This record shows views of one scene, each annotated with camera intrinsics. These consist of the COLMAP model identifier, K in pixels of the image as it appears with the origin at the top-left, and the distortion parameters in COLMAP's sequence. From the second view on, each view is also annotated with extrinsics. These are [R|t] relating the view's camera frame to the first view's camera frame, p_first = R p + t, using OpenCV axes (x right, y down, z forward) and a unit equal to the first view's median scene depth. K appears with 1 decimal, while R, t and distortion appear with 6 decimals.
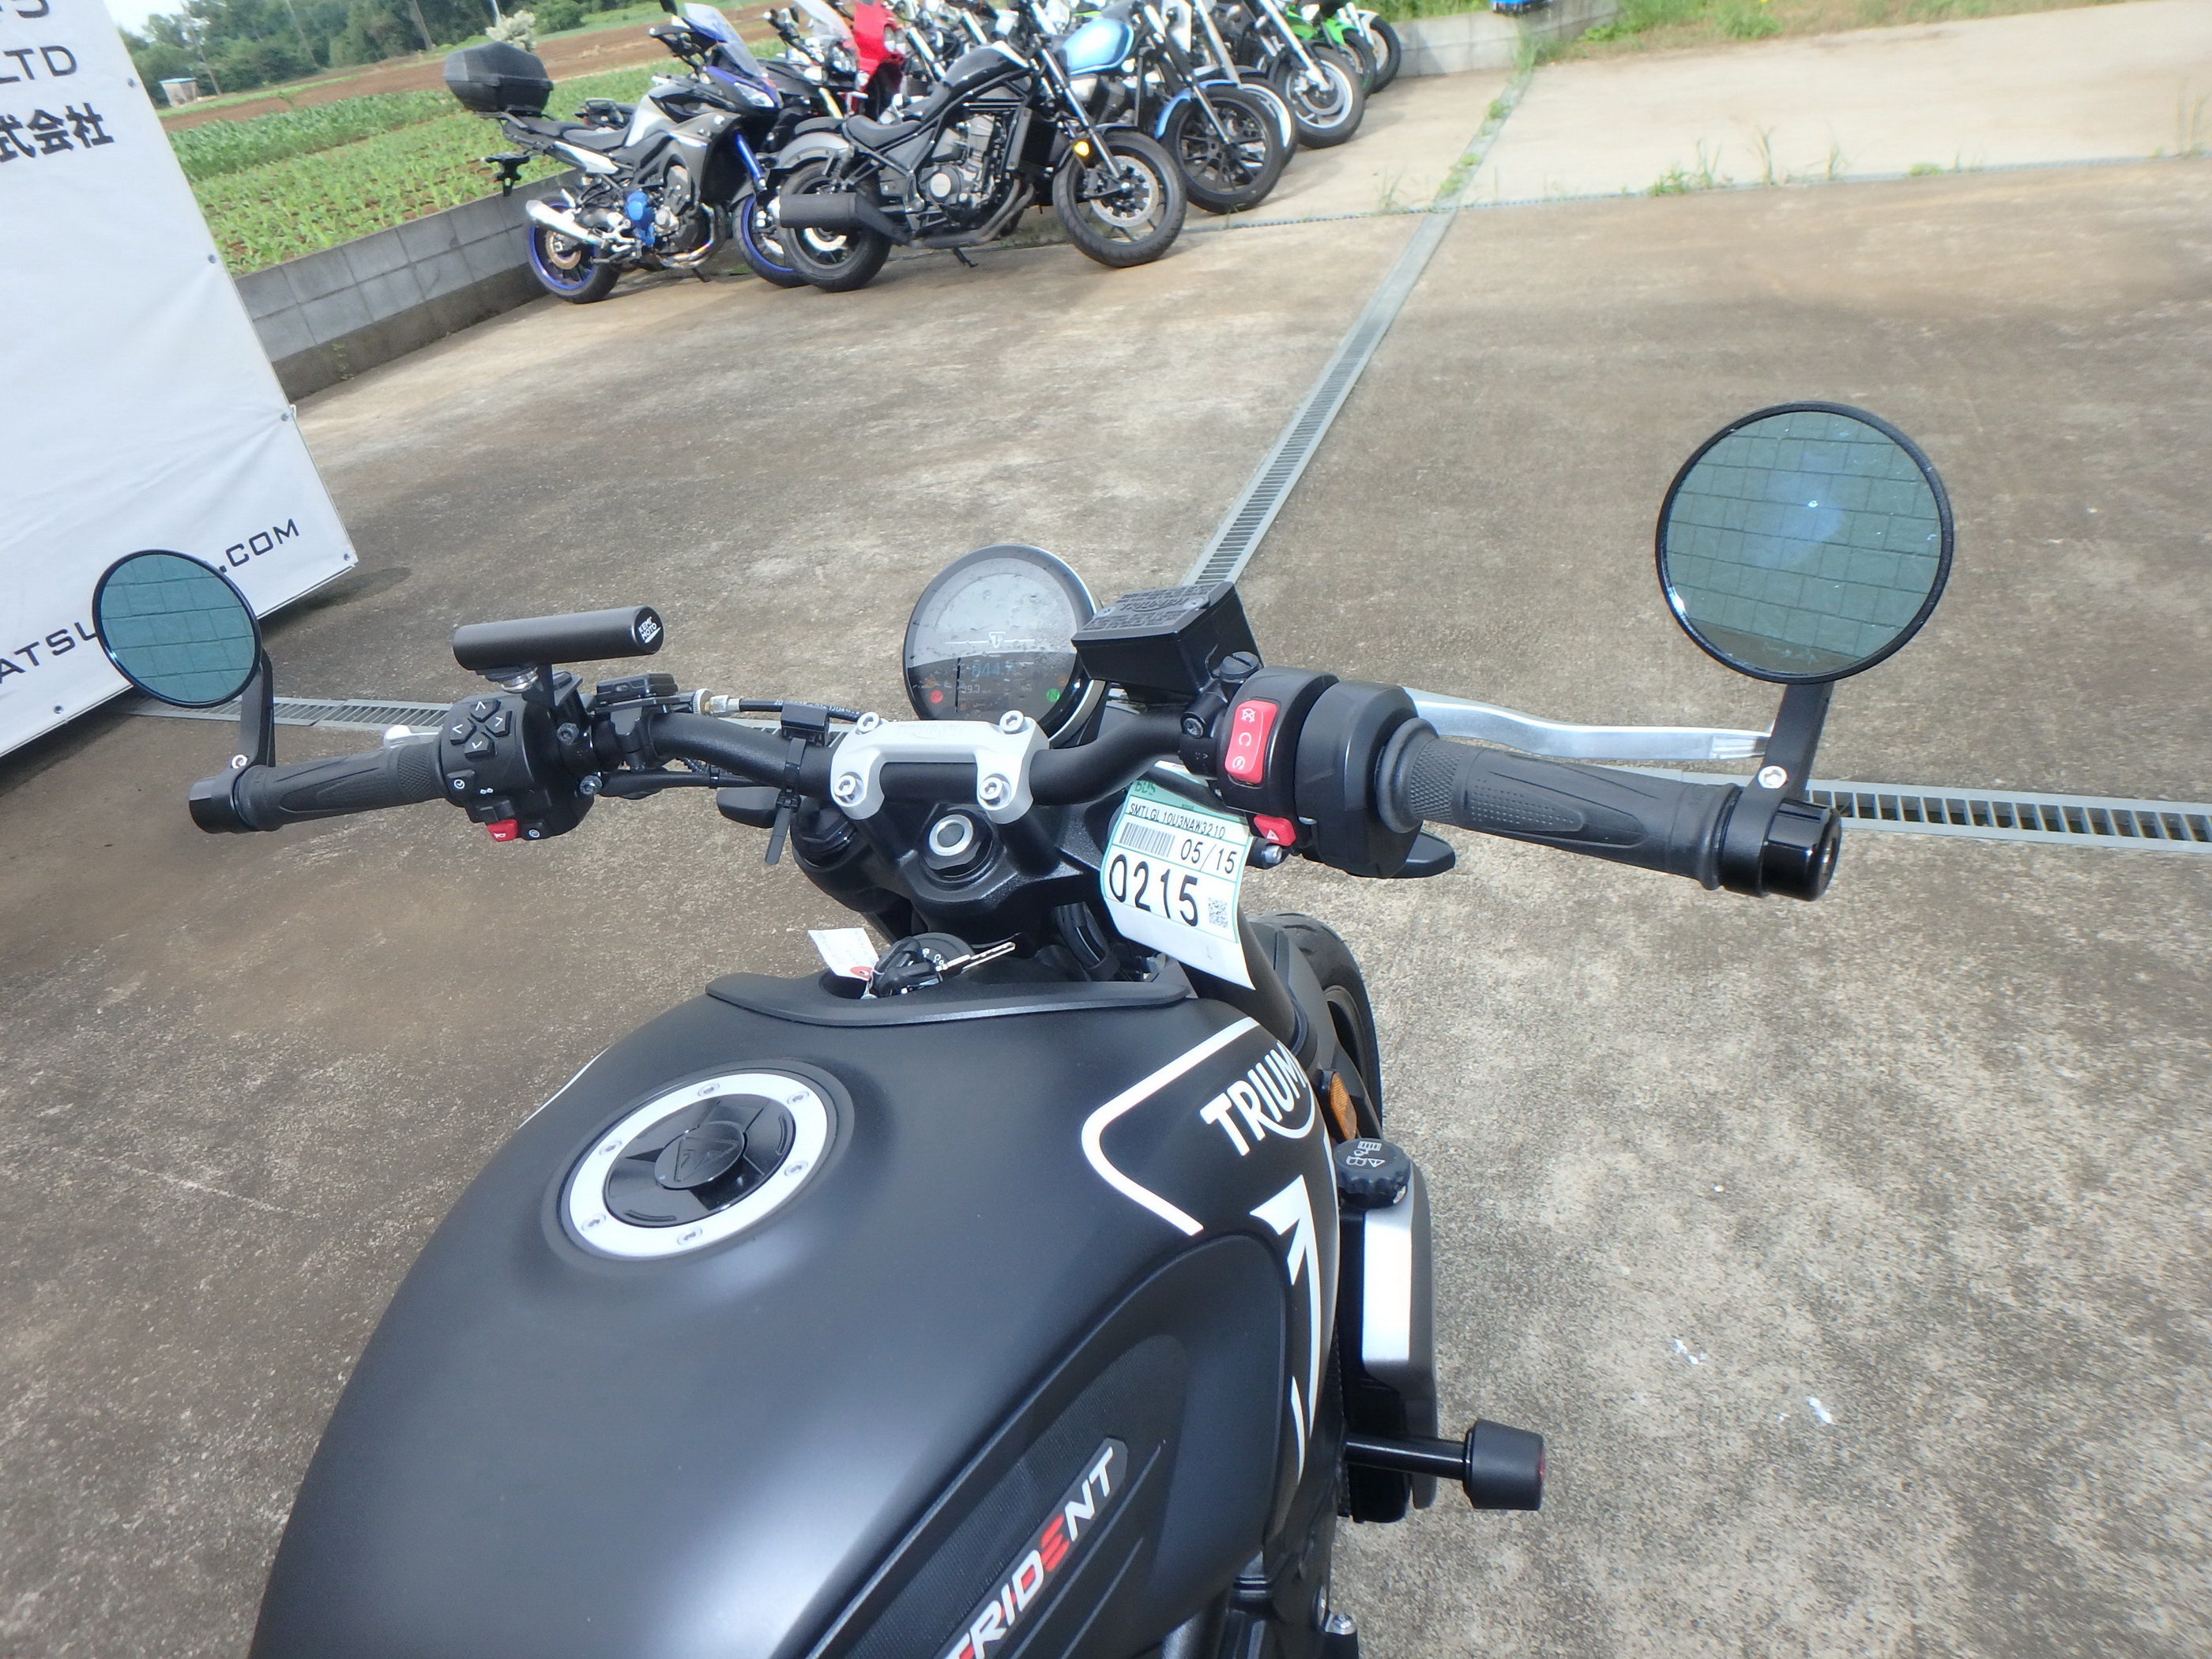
lens RADIAL K [[1362.0, 0, 1092.6], [0, 1362.0, 840.7], [0, 0, 1]] dist [-0.028238, 0.006978]
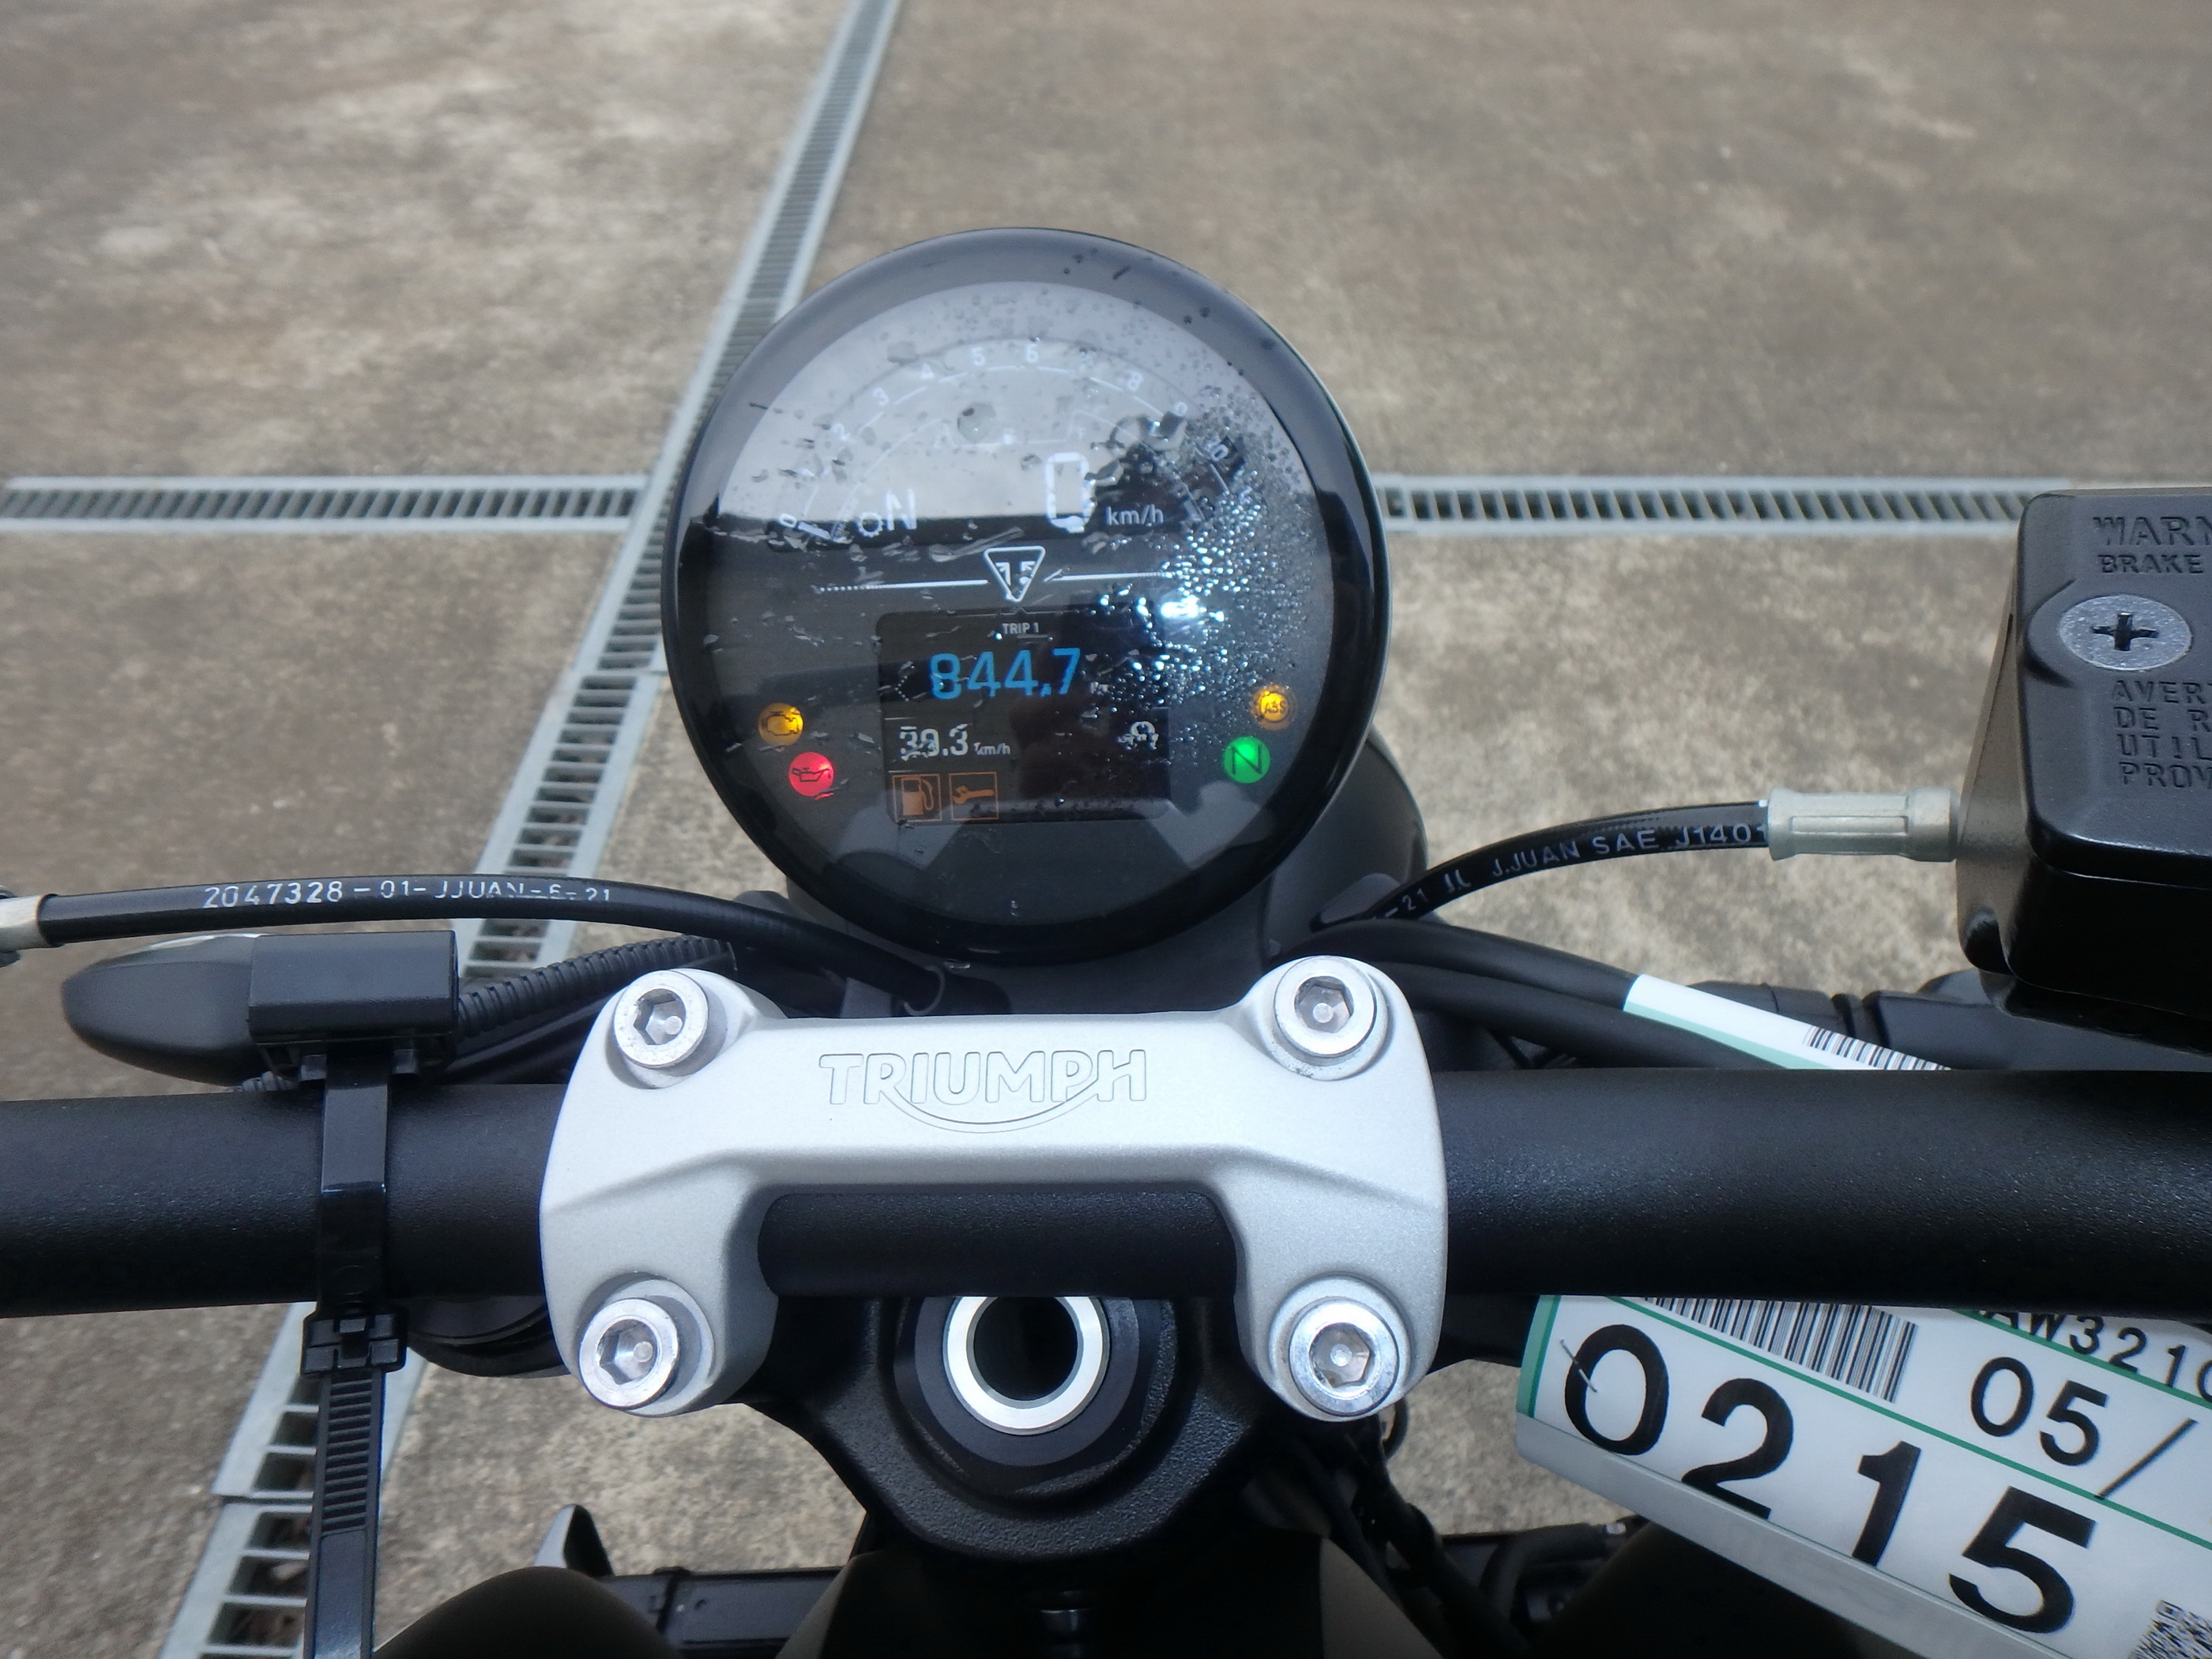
lens RADIAL K [[1362.0, 0, 1098.7], [0, 1362.0, 819.0], [0, 0, 1]] dist [-0.028238, 0.006978]
pose [[0.938790, -0.150141, 0.310049, -0.051974], [0.081022, 0.971011, 0.224886, -0.056190], [-0.334826, -0.185999, 0.923740, 0.264449]]
